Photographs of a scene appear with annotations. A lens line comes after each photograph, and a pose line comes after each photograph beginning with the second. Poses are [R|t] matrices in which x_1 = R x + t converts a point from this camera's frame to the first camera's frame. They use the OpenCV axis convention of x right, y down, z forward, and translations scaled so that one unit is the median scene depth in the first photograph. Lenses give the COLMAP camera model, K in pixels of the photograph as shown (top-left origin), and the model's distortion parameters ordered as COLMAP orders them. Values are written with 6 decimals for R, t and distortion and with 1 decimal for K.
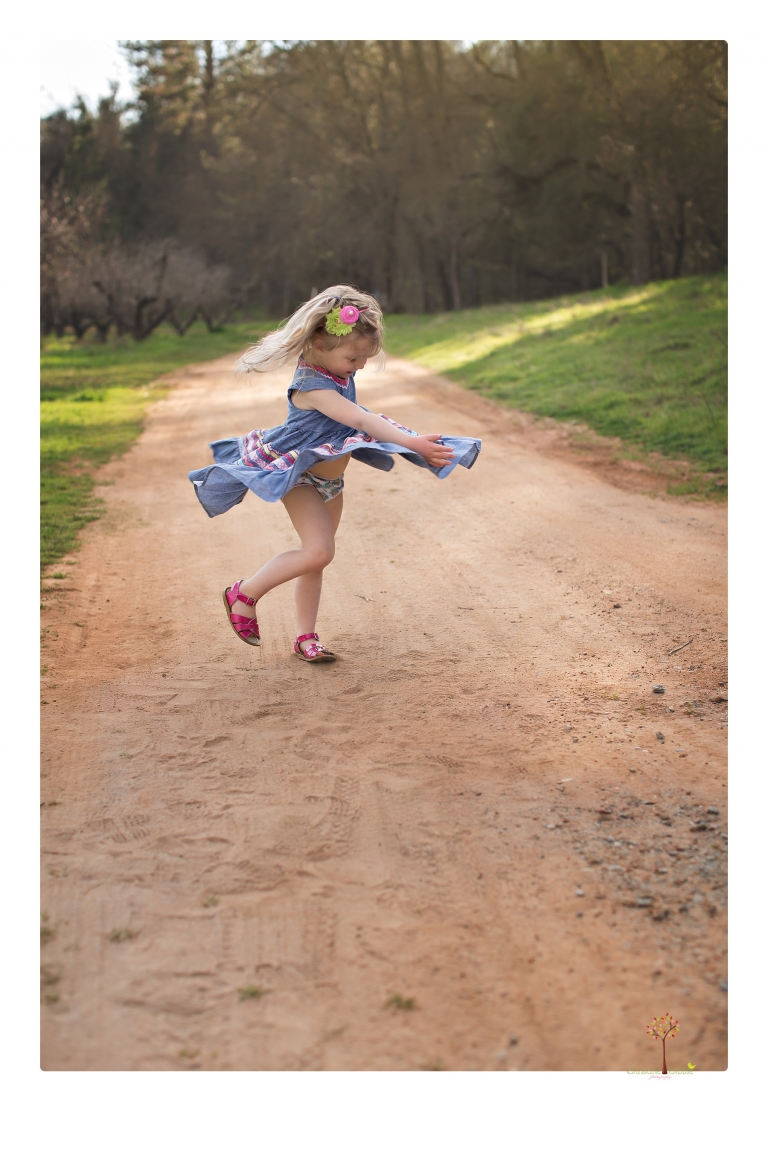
lens RADIAL K [[1503.7, 0, 389.8], [0, 1503.7, 559.9], [0, 0, 1]] dist [-0.181940, 0.381907]
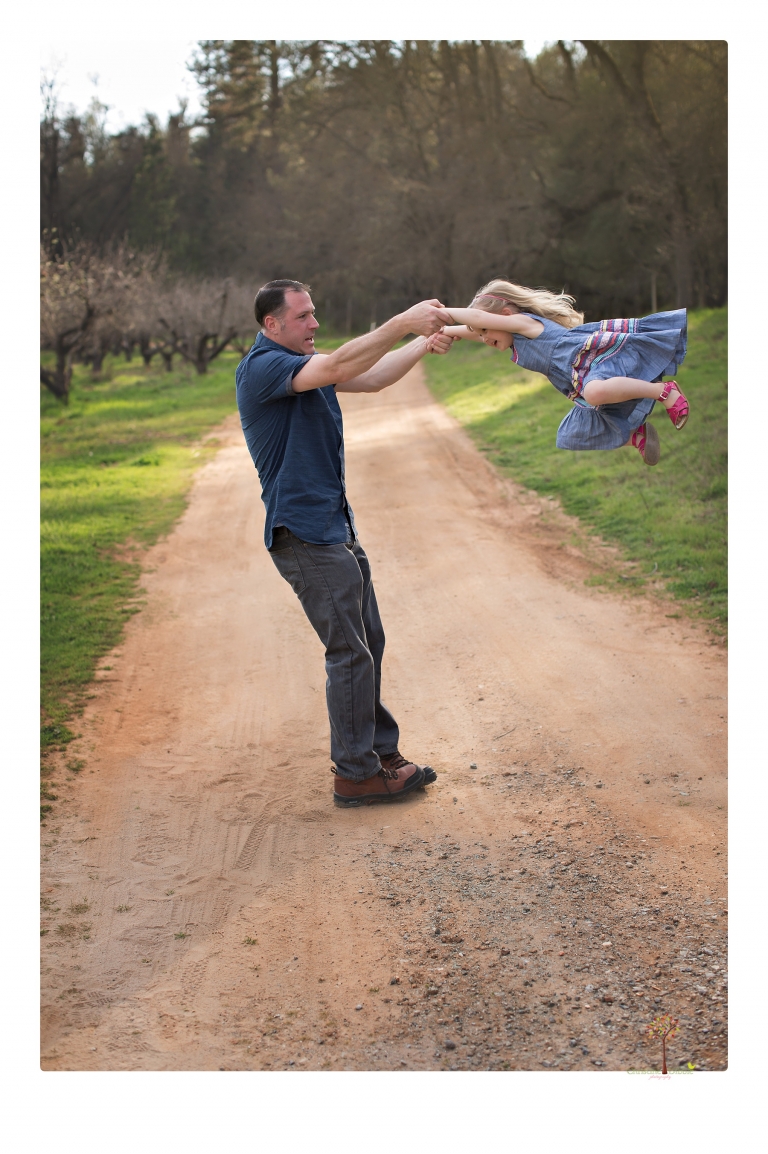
lens RADIAL K [[1503.7, 0, 389.8], [0, 1503.7, 559.9], [0, 0, 1]] dist [-0.181940, 0.381907]
pose [[0.998897, 0.000077, -0.046954, 0.095077], [-0.000143, 0.999999, -0.001405, -0.074959], [0.046953, 0.001411, 0.998896, -0.343080]]
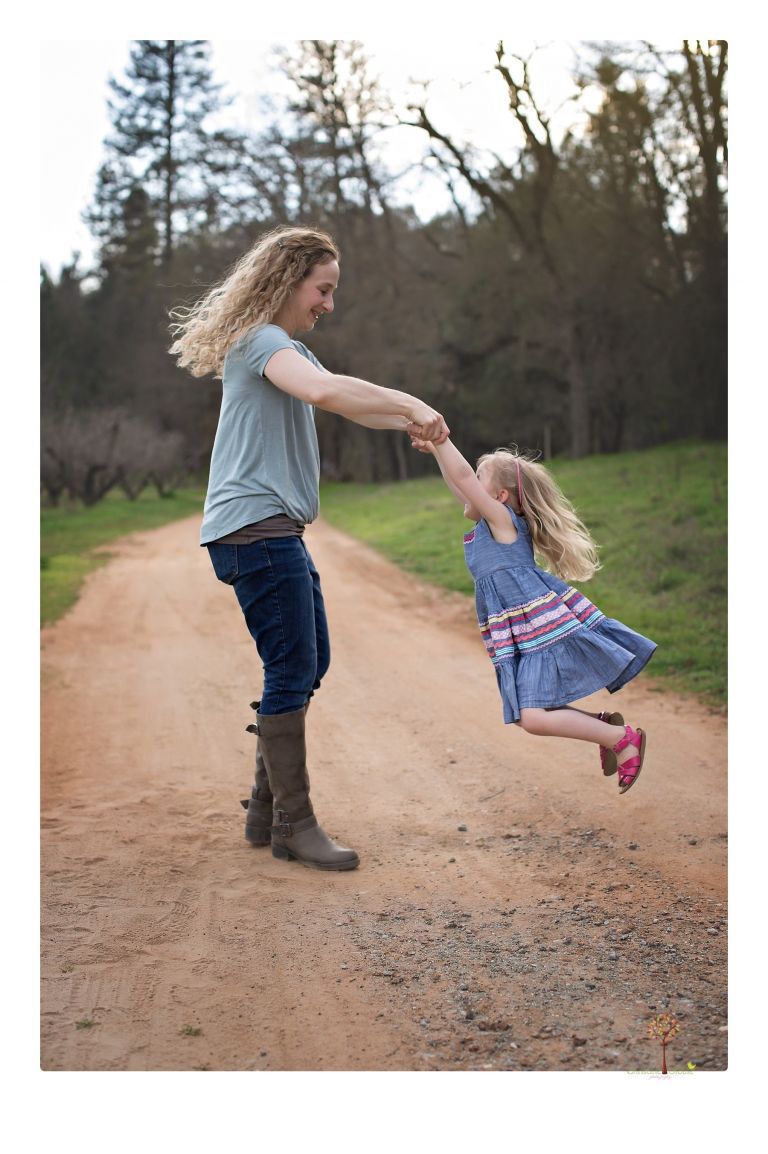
lens RADIAL K [[1503.7, 0, 389.8], [0, 1503.7, 559.9], [0, 0, 1]] dist [-0.181940, 0.381907]
pose [[0.999406, 0.014924, 0.031059, 0.045352], [-0.011426, 0.993878, -0.109890, 0.002152], [-0.032509, 0.109470, 0.993458, -0.138712]]
